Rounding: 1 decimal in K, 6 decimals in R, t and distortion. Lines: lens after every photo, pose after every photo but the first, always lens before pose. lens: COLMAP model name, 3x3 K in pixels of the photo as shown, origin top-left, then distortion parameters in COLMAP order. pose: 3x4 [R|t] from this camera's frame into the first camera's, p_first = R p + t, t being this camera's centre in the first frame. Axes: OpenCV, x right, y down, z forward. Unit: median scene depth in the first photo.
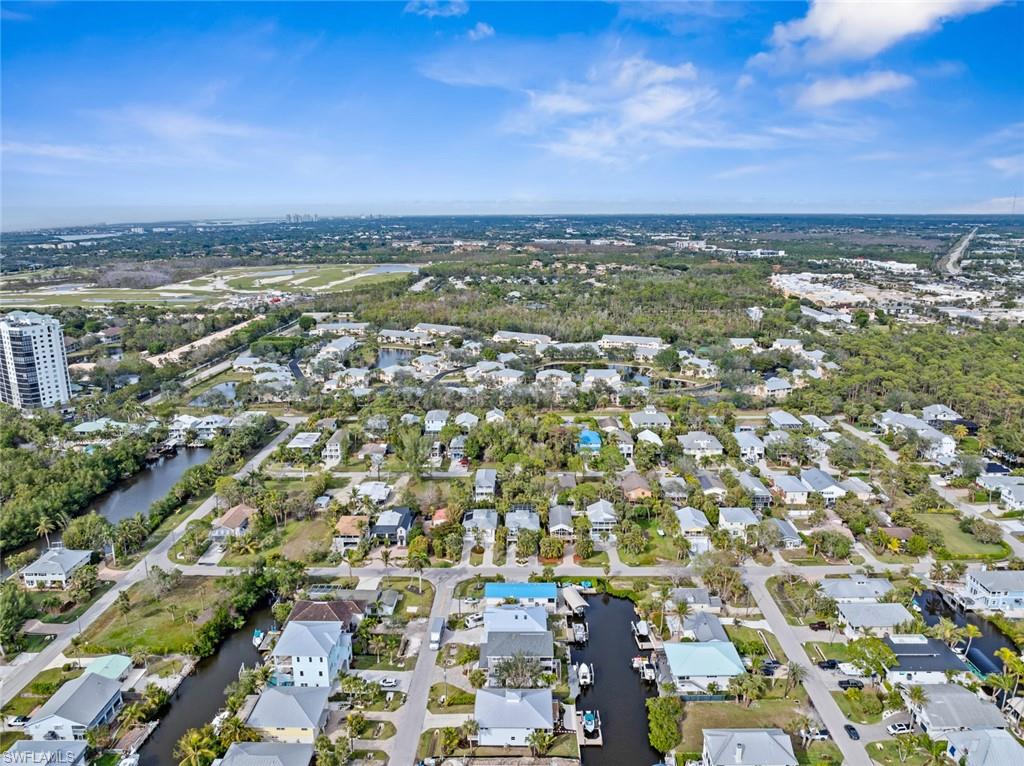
lens RADIAL K [[724.5, 0, 512.0], [0, 724.5, 383.0], [0, 0, 1]] dist [-0.029565, 0.002254]
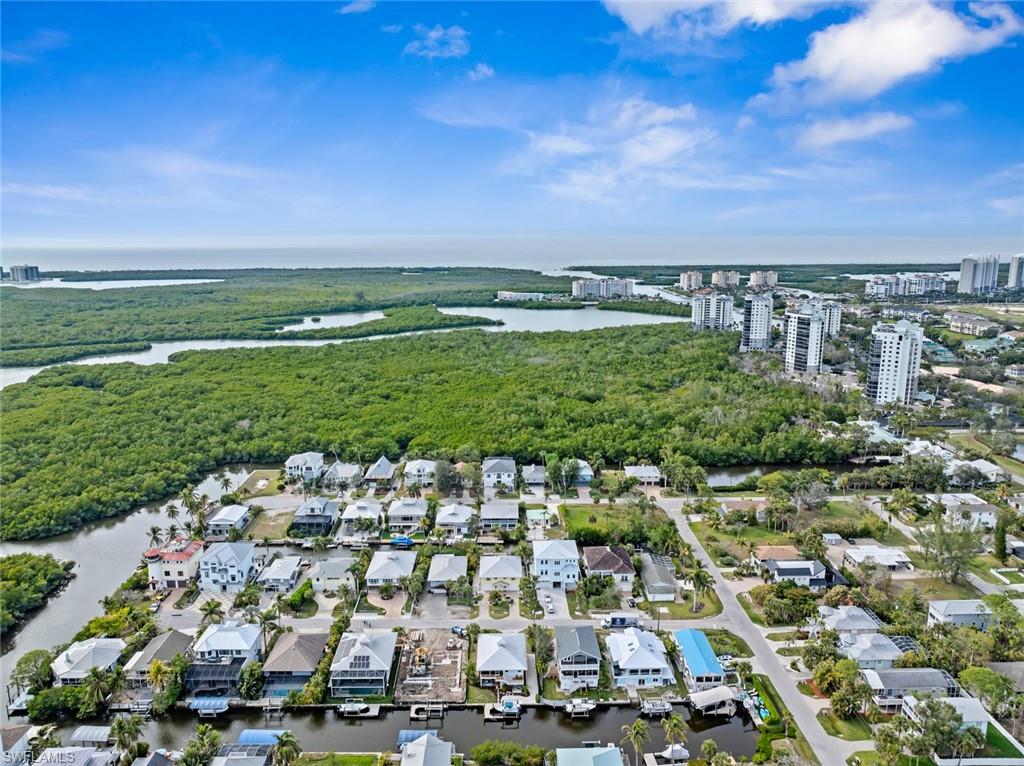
lens RADIAL K [[724.5, 0, 512.0], [0, 724.5, 383.0], [0, 0, 1]] dist [-0.029565, 0.002254]
pose [[0.048974, 0.209392, -0.976605, 0.821932], [-0.252270, 0.948669, 0.190751, -0.145789], [0.966417, 0.237026, 0.099284, 0.622412]]
